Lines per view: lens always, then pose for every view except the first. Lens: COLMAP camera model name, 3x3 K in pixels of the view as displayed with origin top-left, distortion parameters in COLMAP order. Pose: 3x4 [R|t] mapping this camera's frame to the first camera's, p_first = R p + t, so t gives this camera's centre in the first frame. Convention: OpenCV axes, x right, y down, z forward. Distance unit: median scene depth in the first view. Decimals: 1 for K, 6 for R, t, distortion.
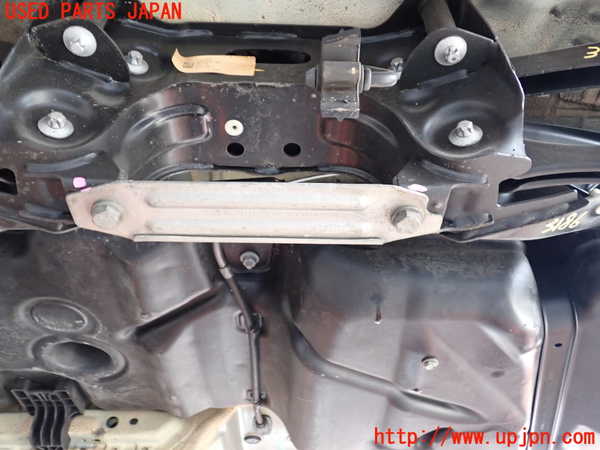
lens RADIAL K [[529.8, 0, 300.0], [0, 529.8, 225.0], [0, 0, 1]] dist [0.009905, -0.001625]
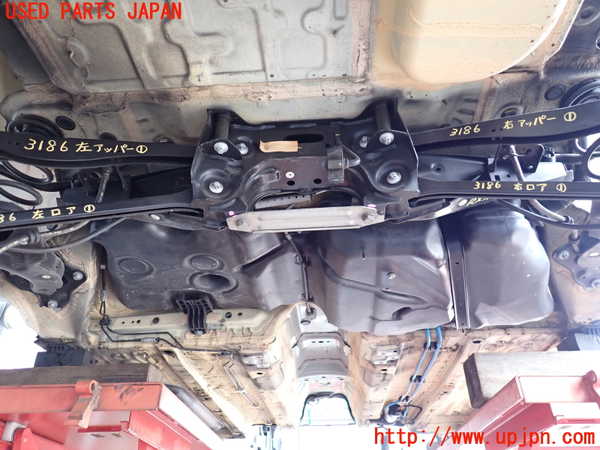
lens RADIAL K [[443.8, 0, 300.0], [0, 443.8, 225.0], [0, 0, 1]] dist [0.004584, 0.000651]
pose [[0.995395, -0.062953, -0.072291, 0.028728], [0.072547, 0.987652, 0.138857, -0.197949], [0.062657, -0.143462, 0.987670, -0.690683]]
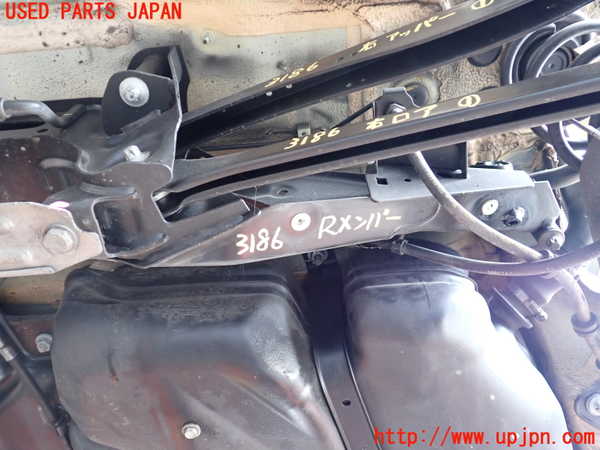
lens RADIAL K [[529.8, 0, 300.0], [0, 529.8, 225.0], [0, 0, 1]] dist [0.009905, -0.001625]
pose [[0.994016, -0.091992, -0.058904, 0.509445], [0.070899, 0.953554, -0.292761, 0.204321], [0.083100, 0.286833, 0.954370, 0.067459]]
